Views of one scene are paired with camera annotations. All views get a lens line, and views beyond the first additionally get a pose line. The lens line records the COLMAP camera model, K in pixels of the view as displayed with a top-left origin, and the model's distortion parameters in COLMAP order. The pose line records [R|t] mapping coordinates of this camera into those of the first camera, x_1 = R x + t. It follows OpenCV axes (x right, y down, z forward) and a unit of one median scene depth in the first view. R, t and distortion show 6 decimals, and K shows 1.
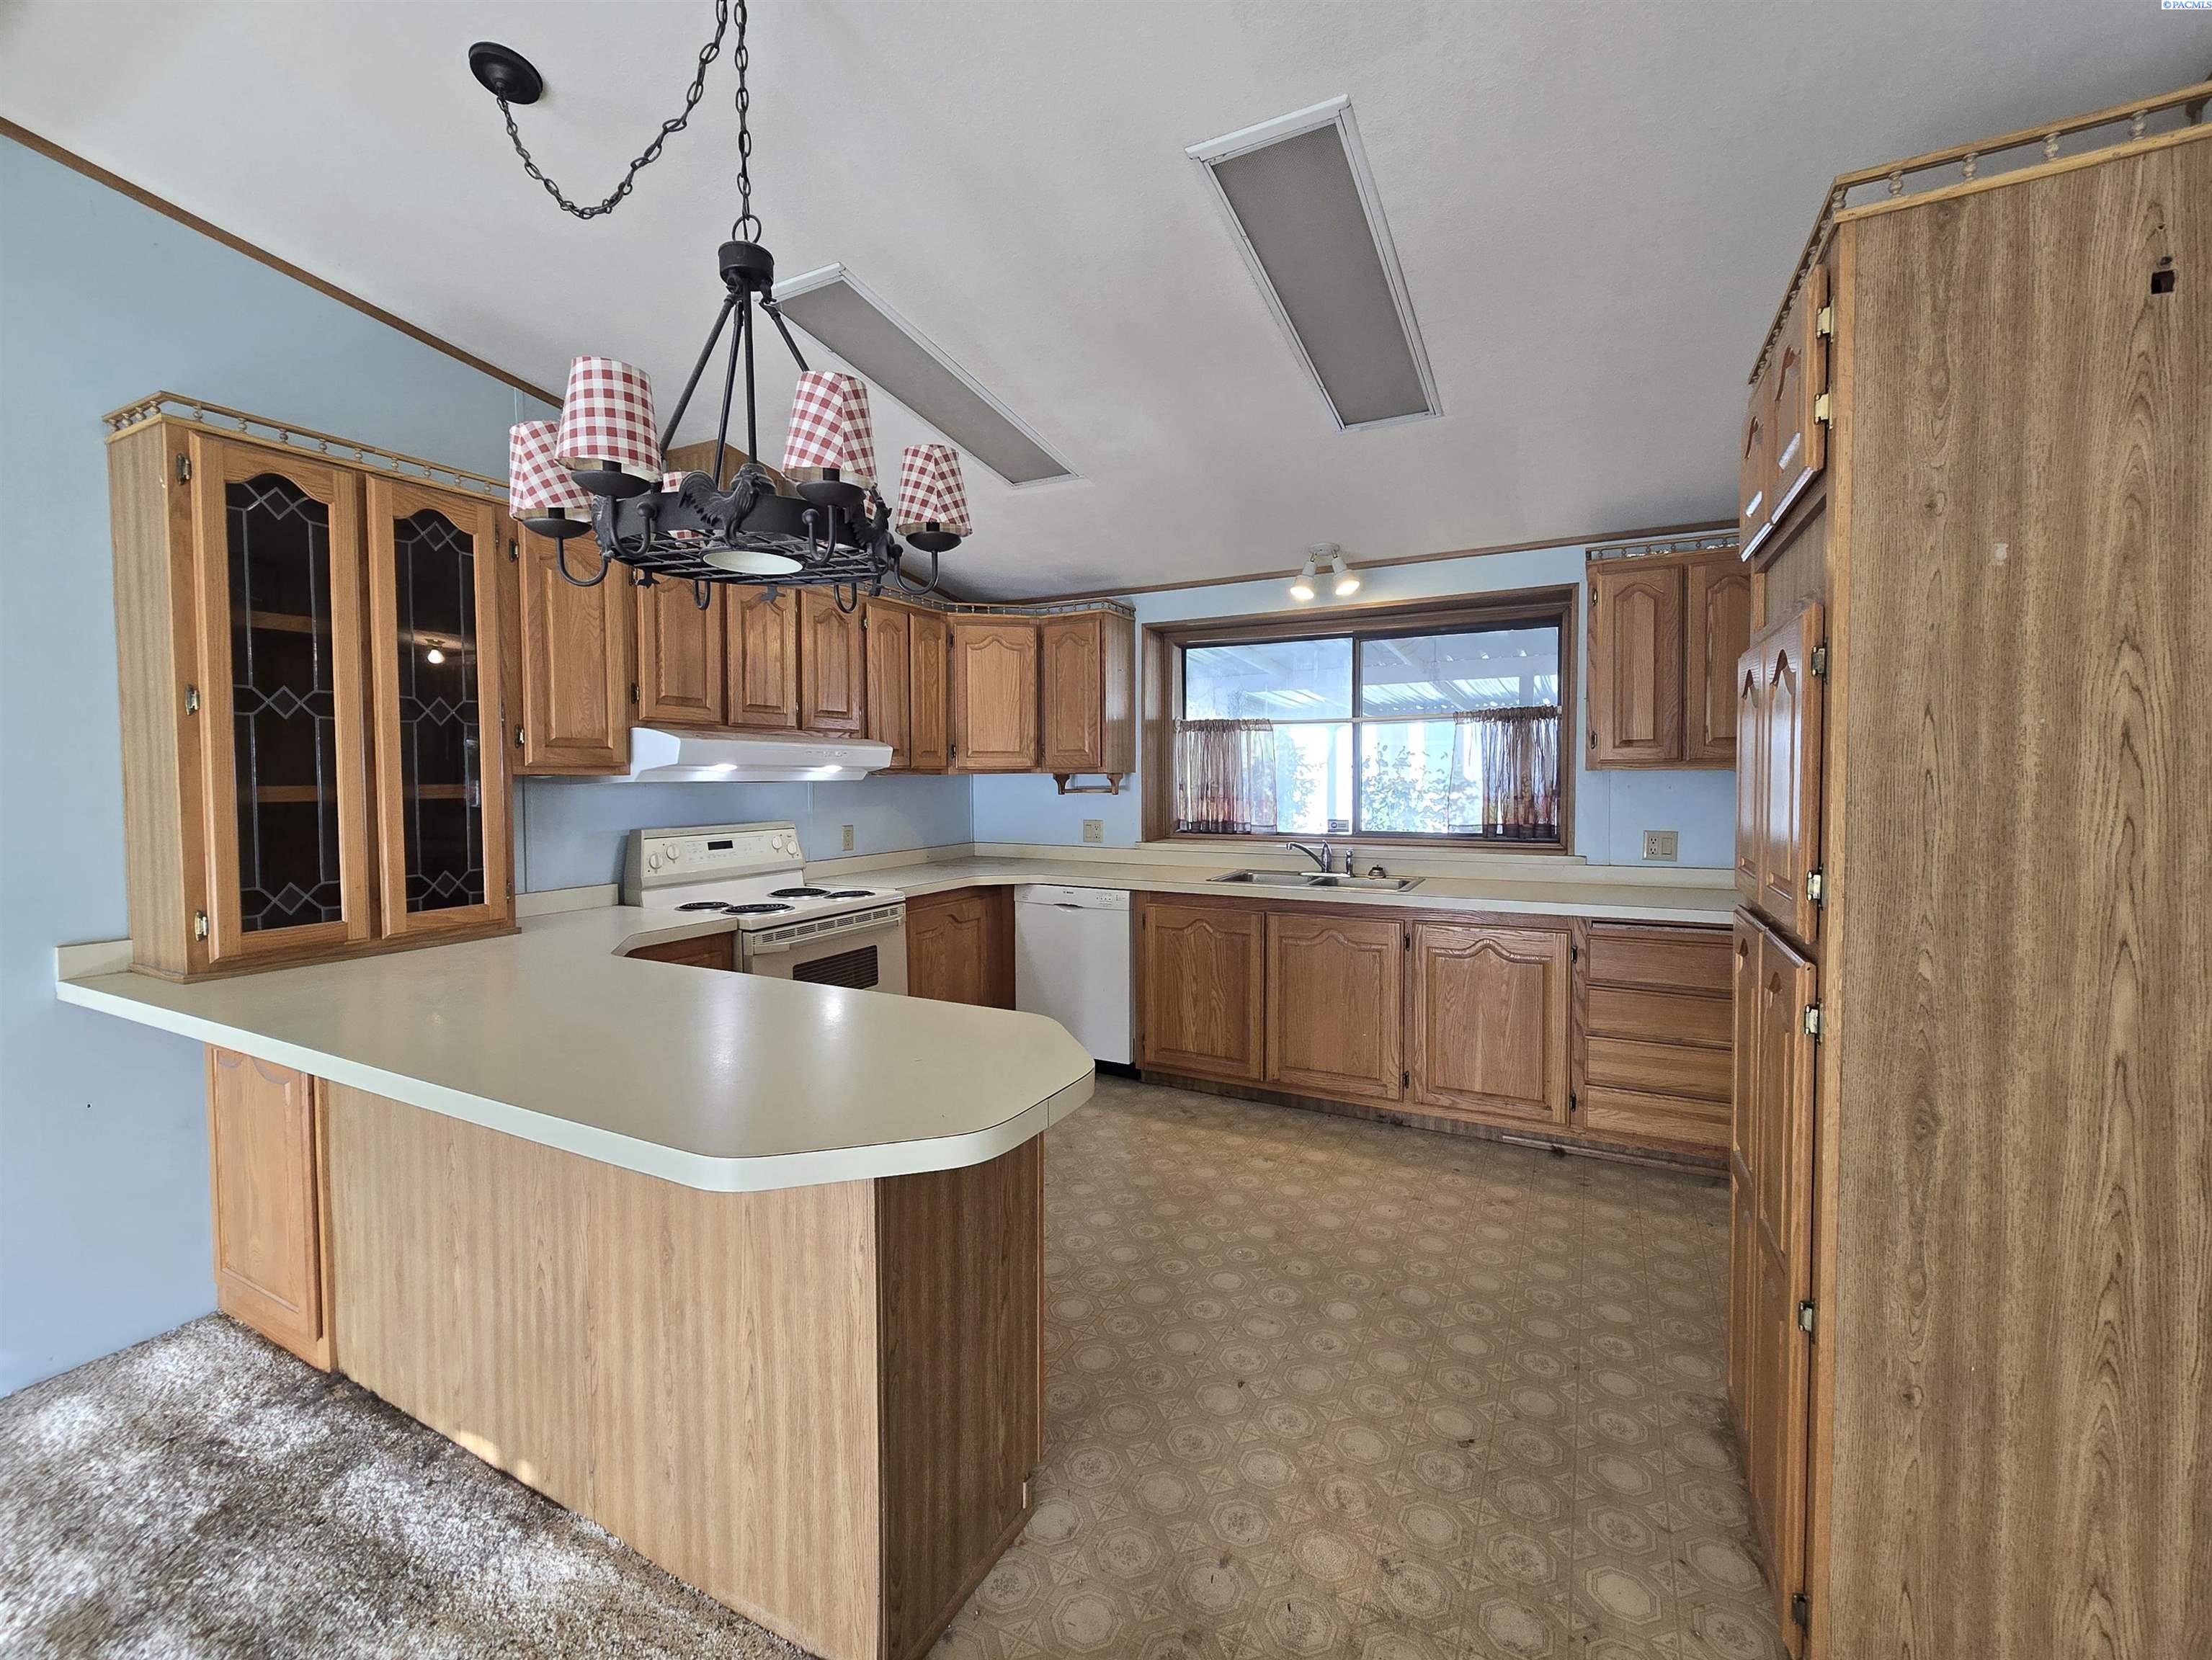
lens RADIAL K [[919.8, 0, 1099.2], [0, 919.8, 805.2], [0, 0, 1]] dist [-0.001056, -0.000880]
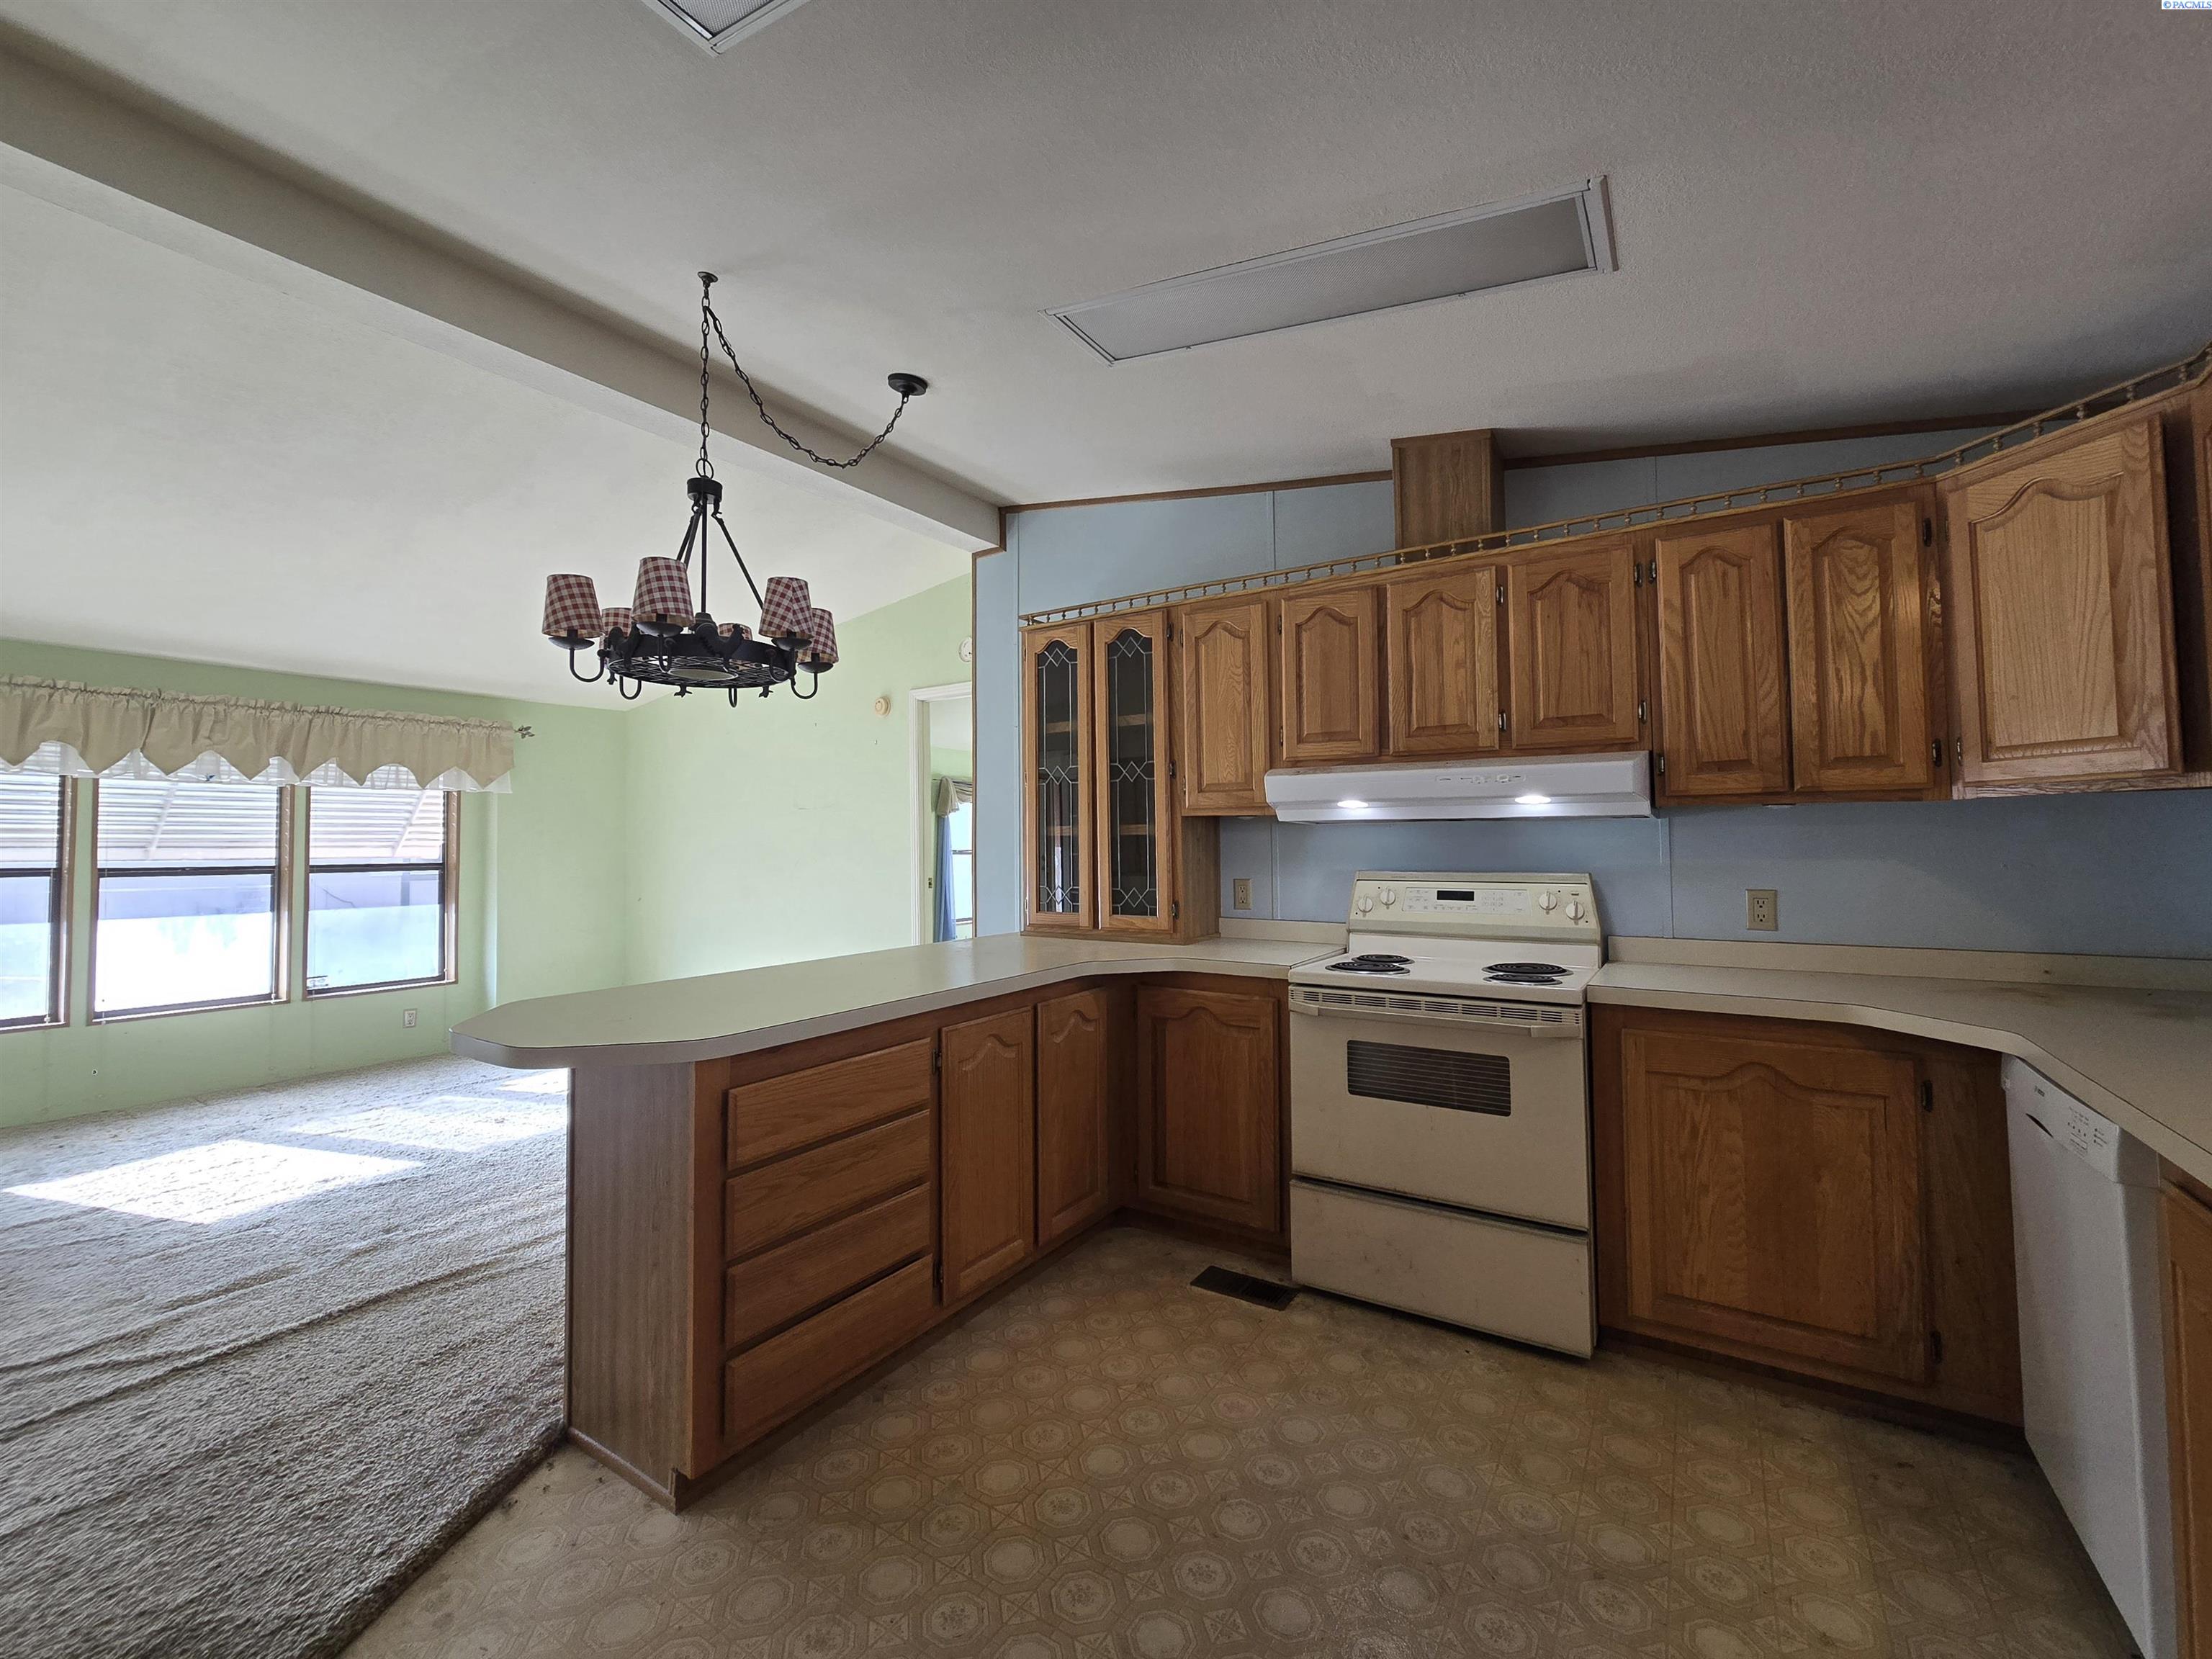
lens RADIAL K [[919.9, 0, 1099.2], [0, 919.9, 804.7], [0, 0, 1]] dist [-0.001056, -0.000880]
pose [[-0.092888, -0.035267, -0.995052, 0.577408], [-0.024428, 0.999152, -0.033132, -0.004915], [0.995377, 0.021230, -0.093670, 0.945161]]
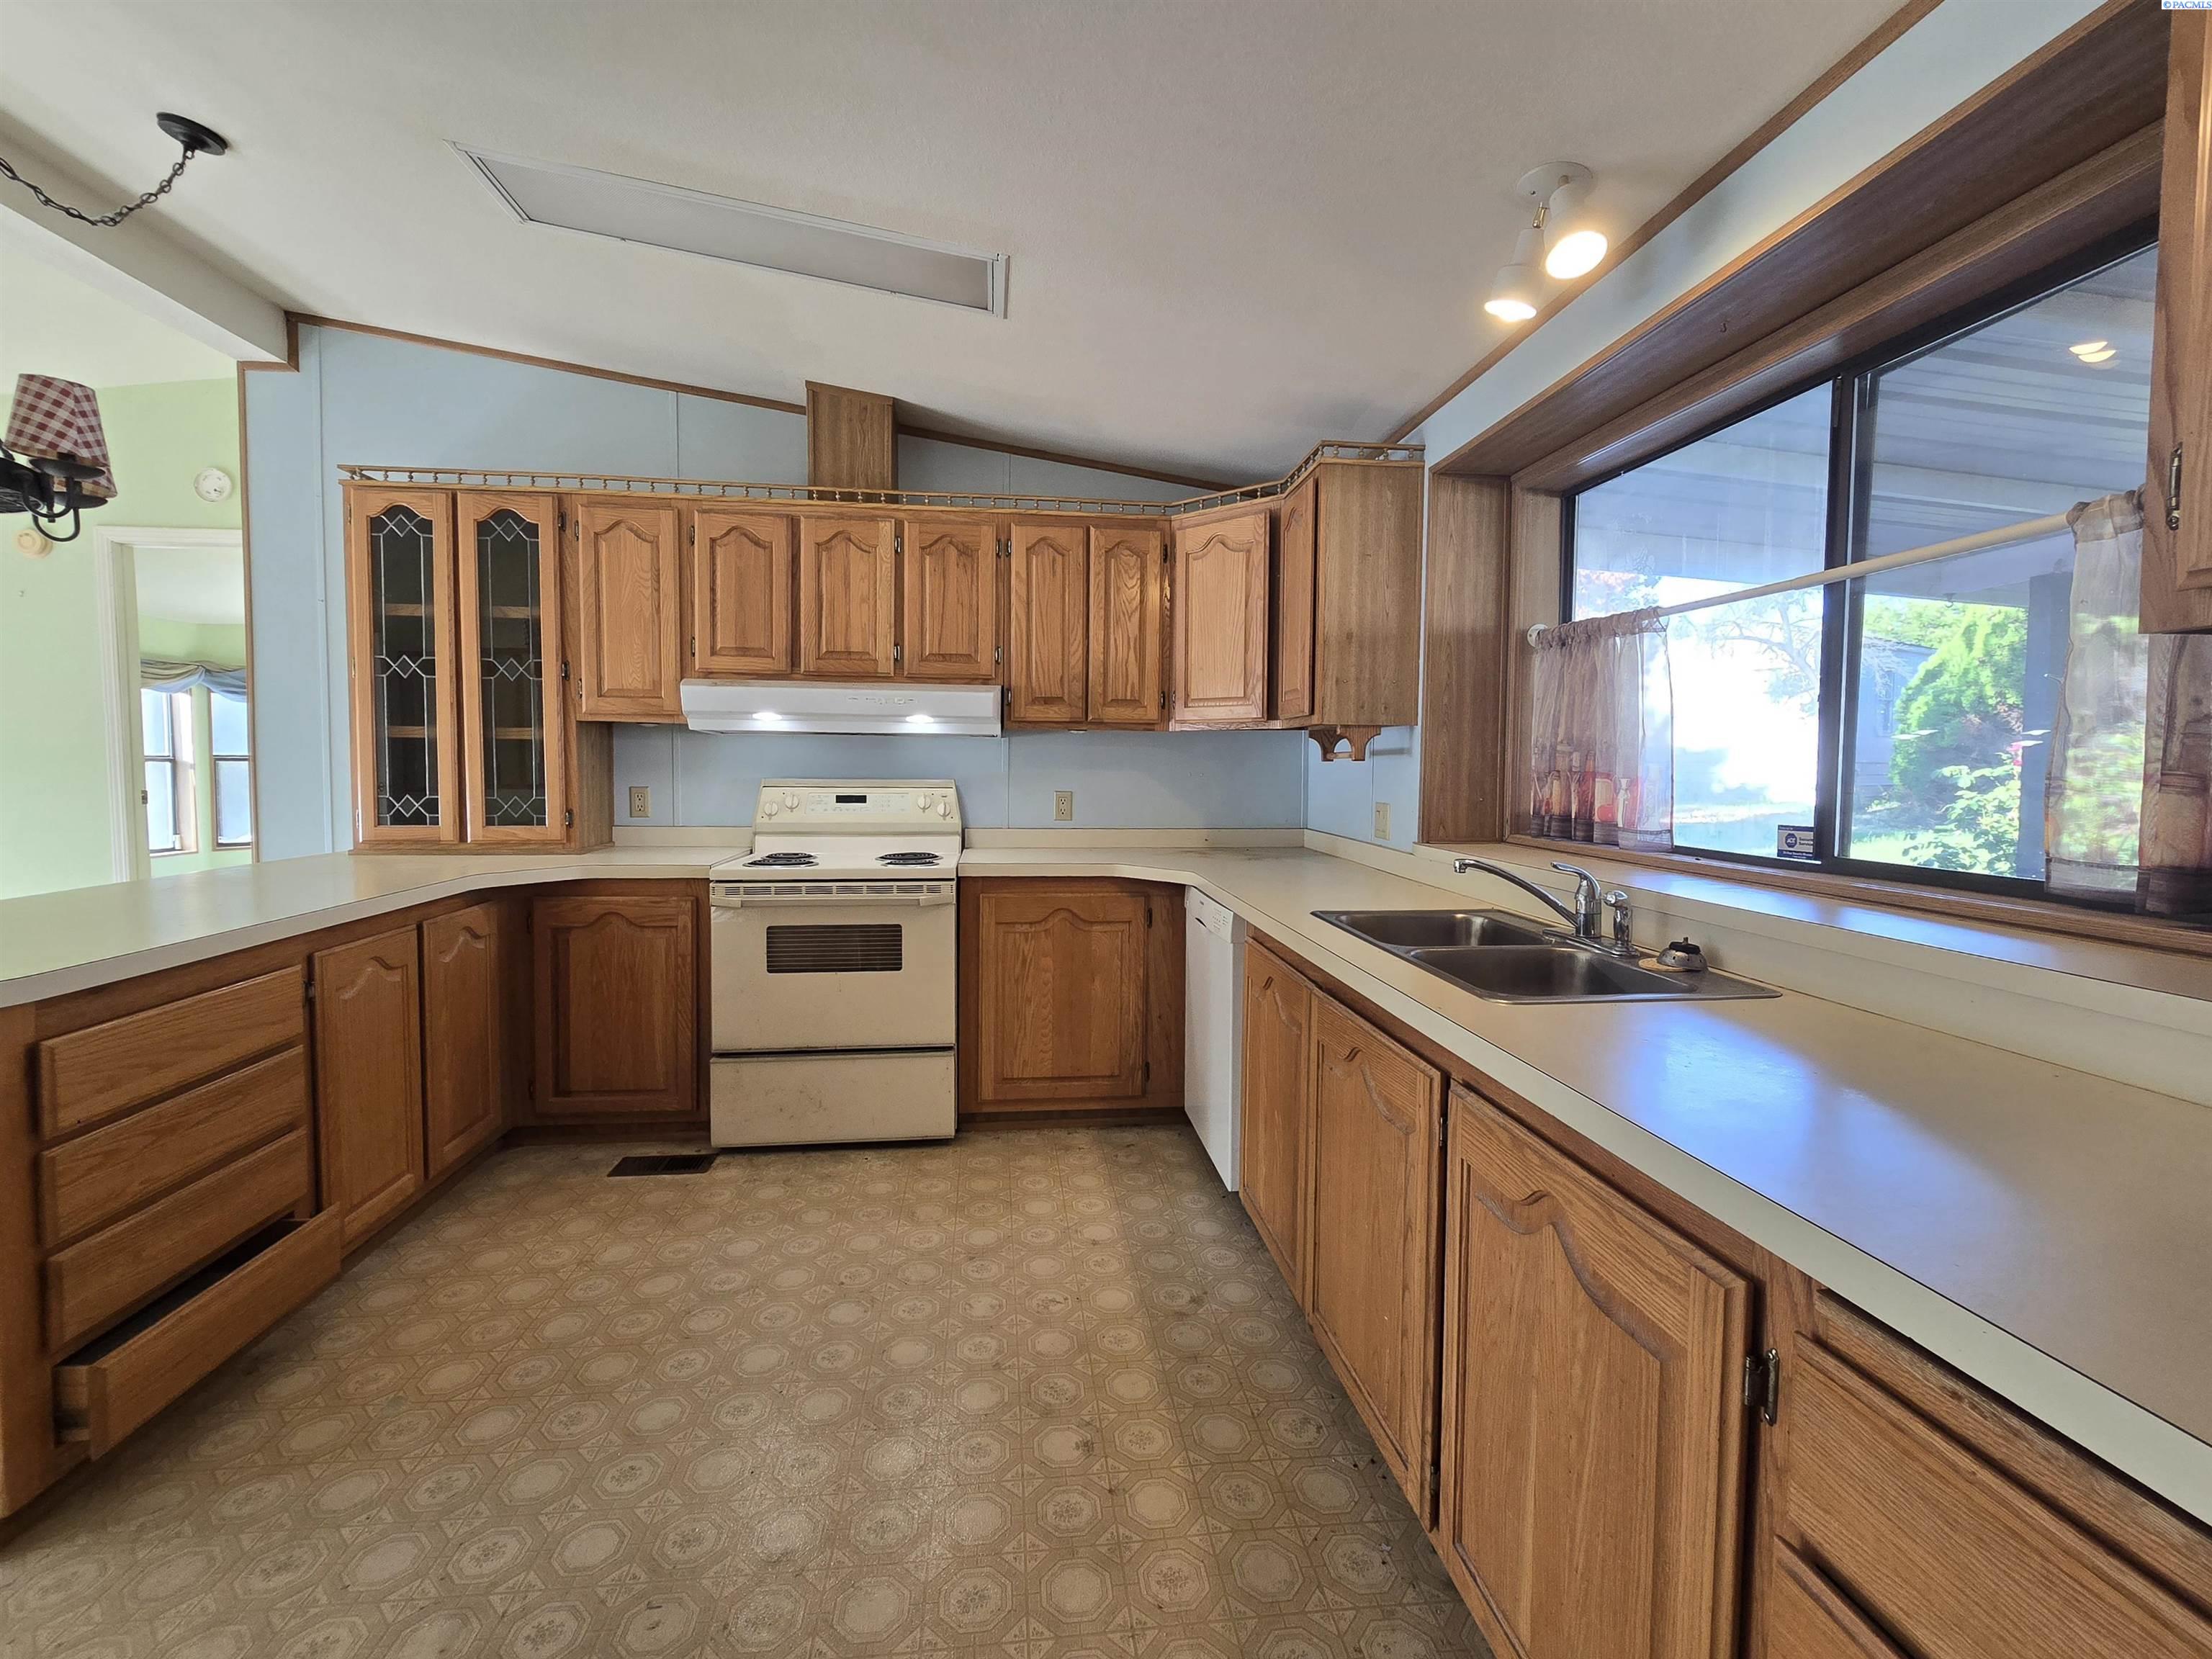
lens RADIAL K [[942.3, 0, 1104.8], [0, 942.3, 802.1], [0, 0, 1]] dist [0.001400, -0.000300]
pose [[0.567121, 0.048010, -0.822234, 0.712816], [-0.040565, 0.998716, 0.030336, 0.006484], [0.822635, 0.016149, 0.568341, 0.818389]]
